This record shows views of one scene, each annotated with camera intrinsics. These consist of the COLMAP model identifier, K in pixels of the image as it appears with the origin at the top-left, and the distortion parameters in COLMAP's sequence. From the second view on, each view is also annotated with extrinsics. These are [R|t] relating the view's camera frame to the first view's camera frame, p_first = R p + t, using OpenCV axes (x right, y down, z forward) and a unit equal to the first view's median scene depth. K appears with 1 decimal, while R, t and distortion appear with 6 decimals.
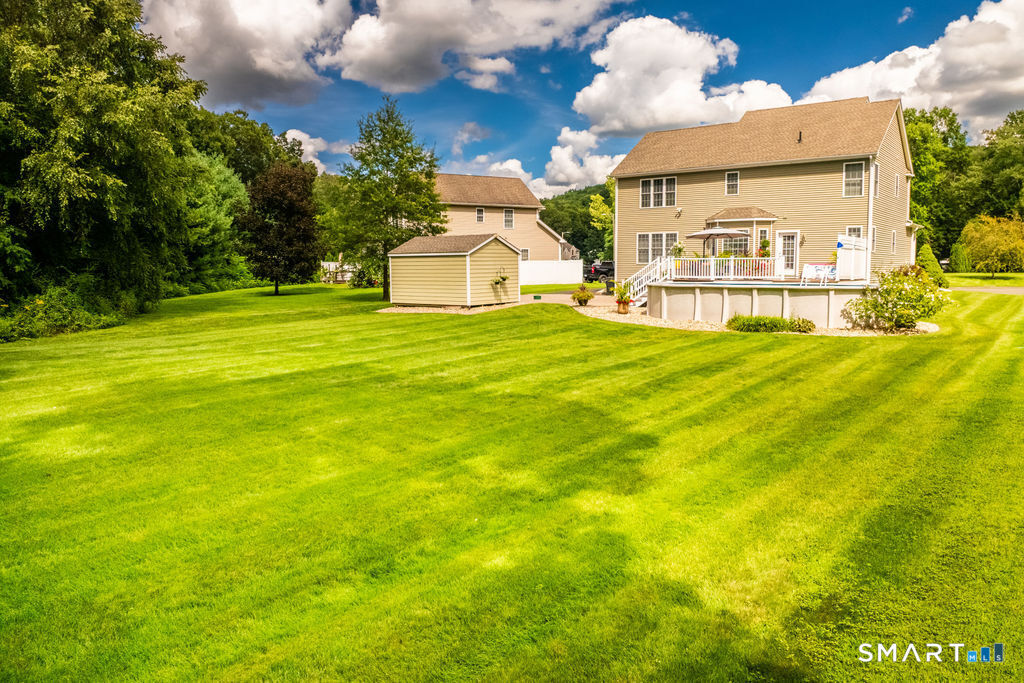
lens RADIAL K [[755.0, 0, 512.0], [0, 755.0, 341.5], [0, 0, 1]] dist [-0.007195, -0.004205]
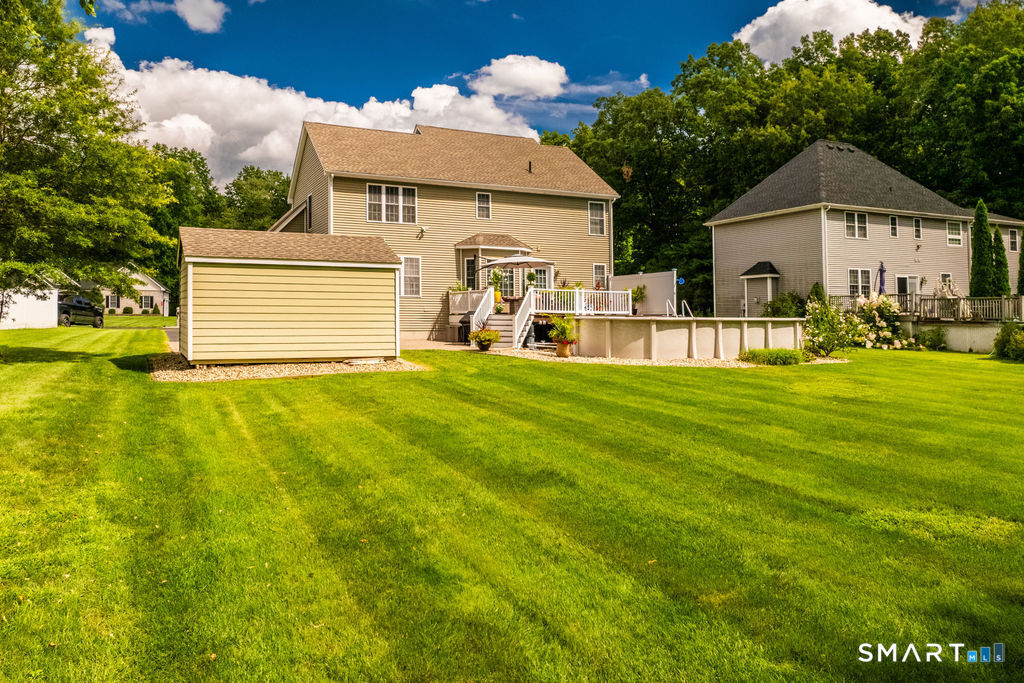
lens RADIAL K [[755.0, 0, 512.0], [0, 755.0, 341.5], [0, 0, 1]] dist [-0.007195, -0.004205]
pose [[0.440655, -0.027381, 0.897259, -0.491786], [0.077546, 0.996959, -0.007661, -0.043517], [-0.894321, 0.072955, 0.441439, 0.601328]]
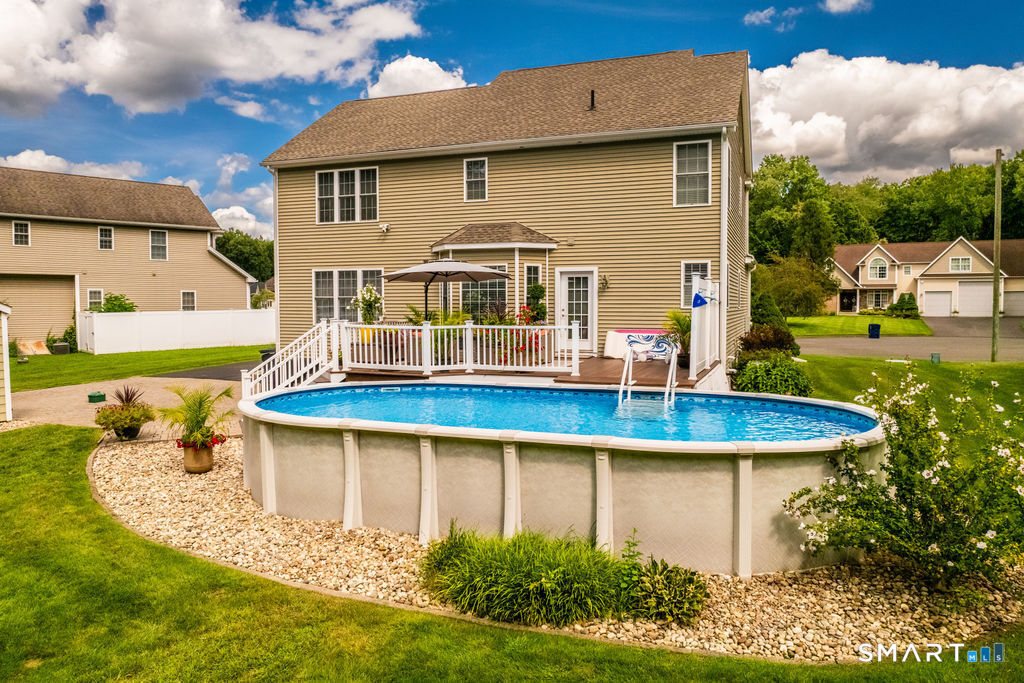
lens RADIAL K [[755.0, 0, 512.0], [0, 755.0, 341.5], [0, 0, 1]] dist [-0.007195, -0.004205]
pose [[0.958565, -0.014099, 0.284524, 0.163594], [0.027986, 0.998604, -0.044801, -0.069654], [-0.283495, 0.050907, 0.957622, 0.486723]]
